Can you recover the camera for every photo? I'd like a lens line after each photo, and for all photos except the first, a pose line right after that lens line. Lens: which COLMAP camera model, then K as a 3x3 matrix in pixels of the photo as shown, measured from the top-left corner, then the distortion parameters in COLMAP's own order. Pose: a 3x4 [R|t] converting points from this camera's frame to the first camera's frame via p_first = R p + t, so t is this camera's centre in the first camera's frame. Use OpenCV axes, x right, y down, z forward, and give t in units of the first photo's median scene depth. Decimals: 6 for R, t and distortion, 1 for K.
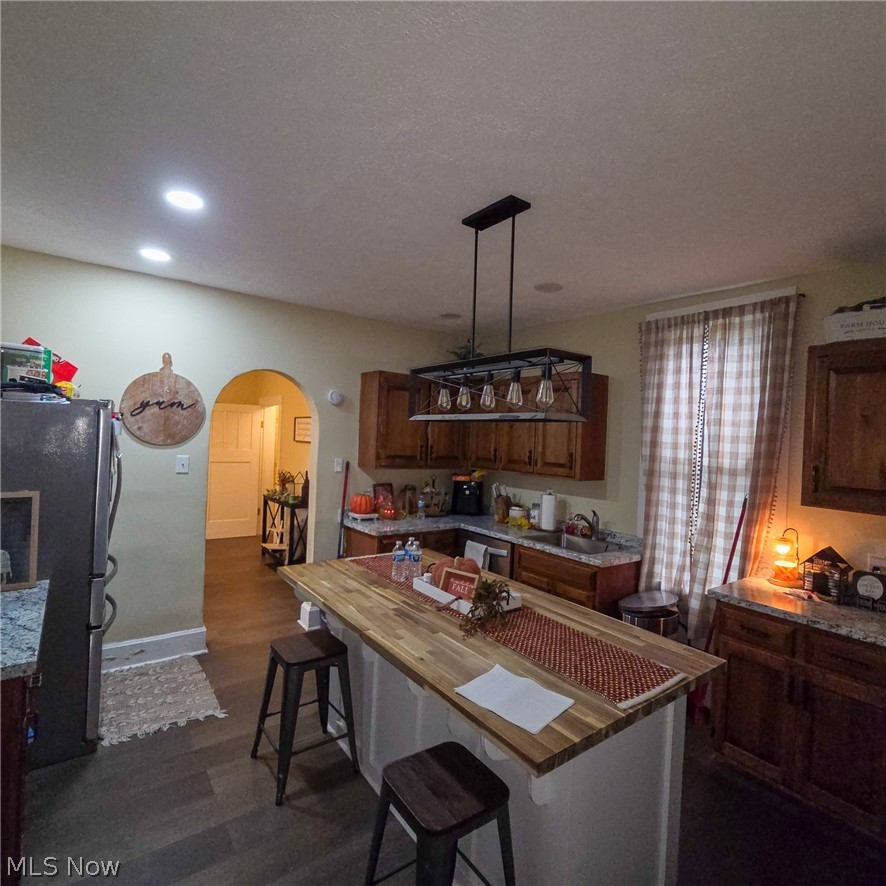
lens RADIAL K [[490.0, 0, 439.1], [0, 490.0, 439.3], [0, 0, 1]] dist [-0.004313, 0.001773]
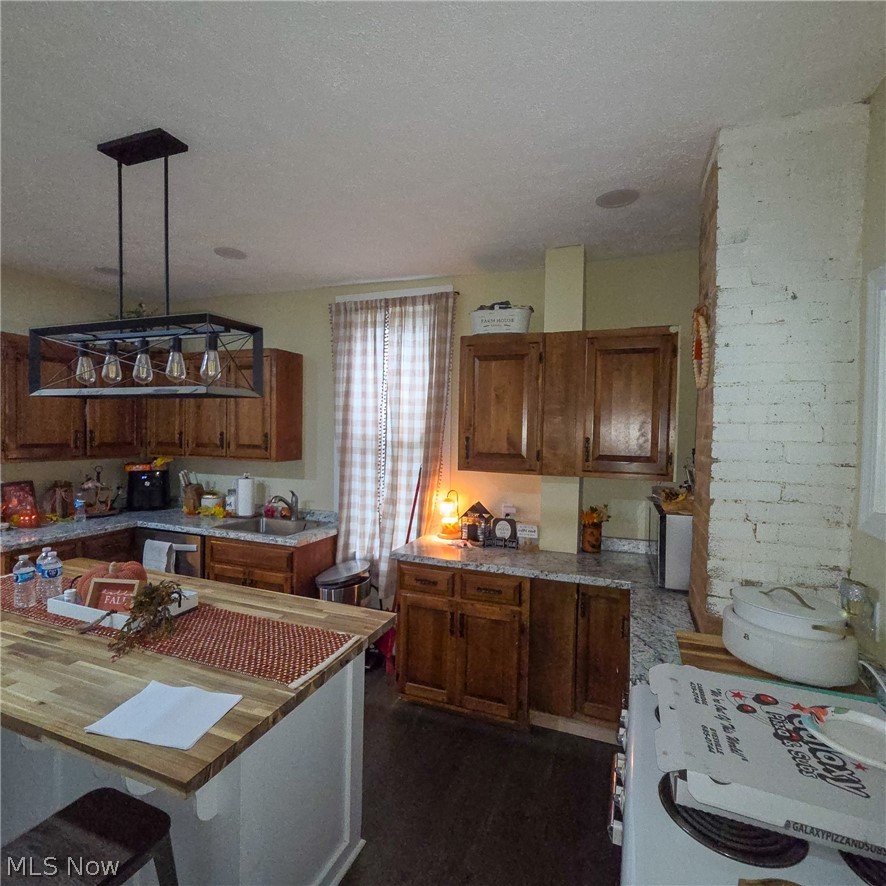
lens RADIAL K [[490.0, 0, 439.1], [0, 490.0, 439.3], [0, 0, 1]] dist [-0.004313, 0.001773]
pose [[0.844960, -0.039824, 0.533344, 0.064159], [0.020261, 0.998892, 0.042488, 0.008116], [-0.534445, -0.025095, 0.844831, 0.013786]]
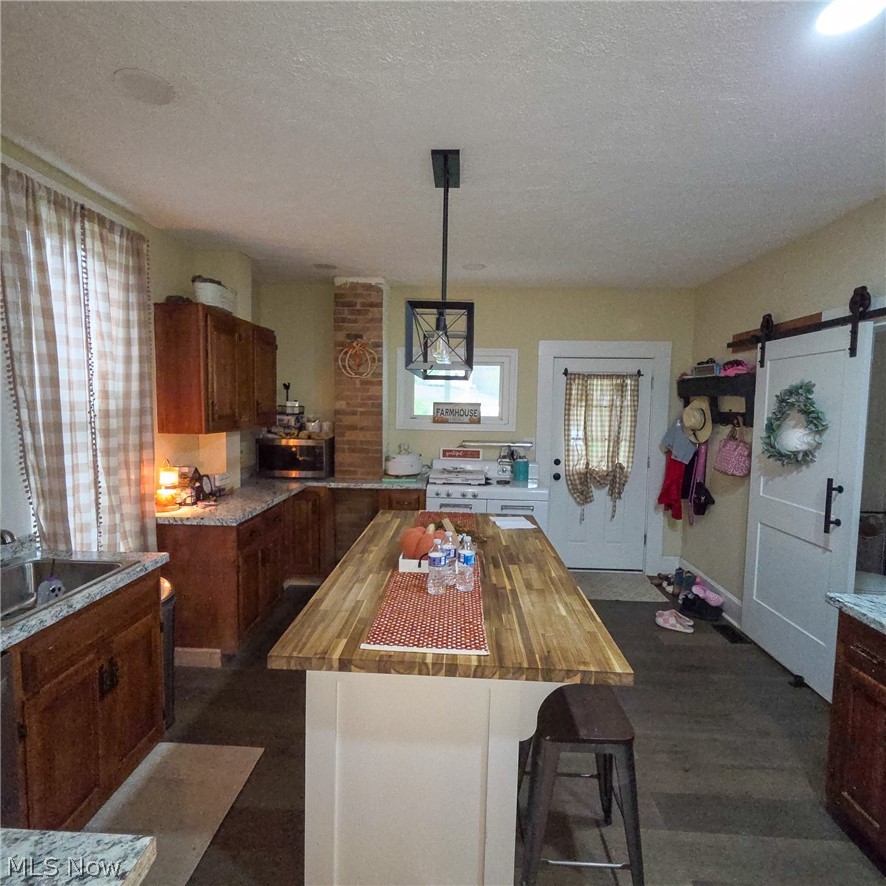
lens RADIAL K [[490.0, 0, 439.1], [0, 490.0, 439.3], [0, 0, 1]] dist [-0.004313, 0.001773]
pose [[-0.775469, -0.104650, 0.622653, -0.473848], [-0.048251, 0.993107, 0.106819, -0.012400], [-0.629540, 0.052791, -0.775173, 1.538376]]
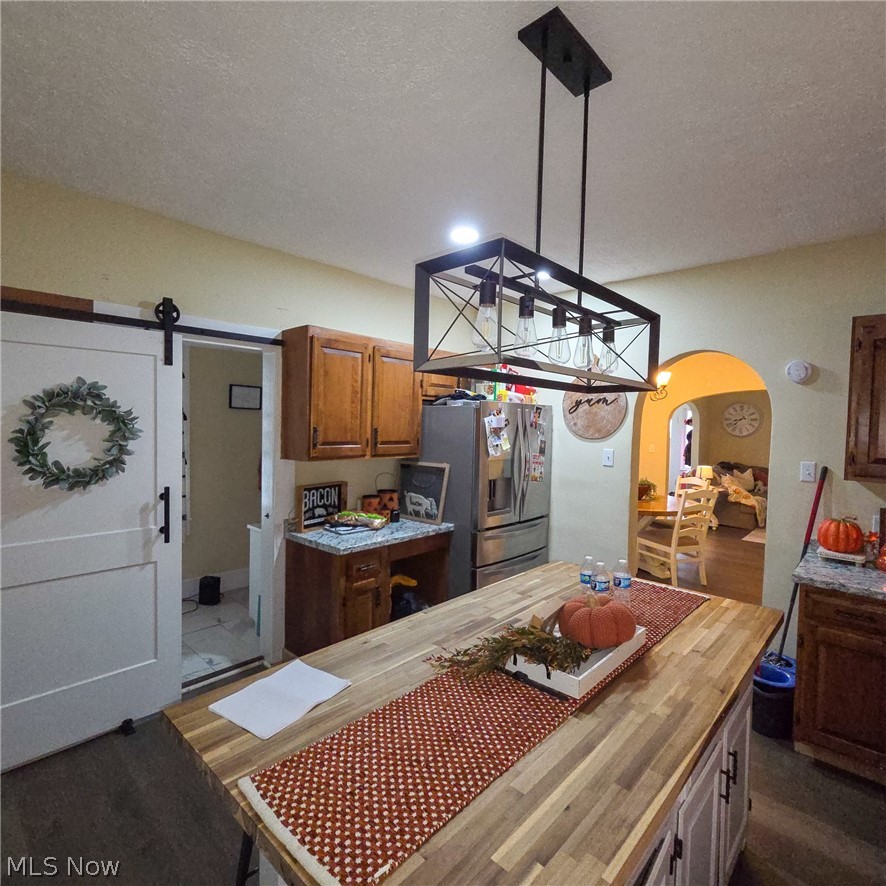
lens RADIAL K [[490.0, 0, 439.1], [0, 490.0, 439.3], [0, 0, 1]] dist [-0.004313, 0.001773]
pose [[0.179290, -0.006297, -0.983776, 0.594812], [-0.018448, 0.999782, -0.009762, 0.039402], [0.983623, 0.019899, 0.179135, 0.618620]]
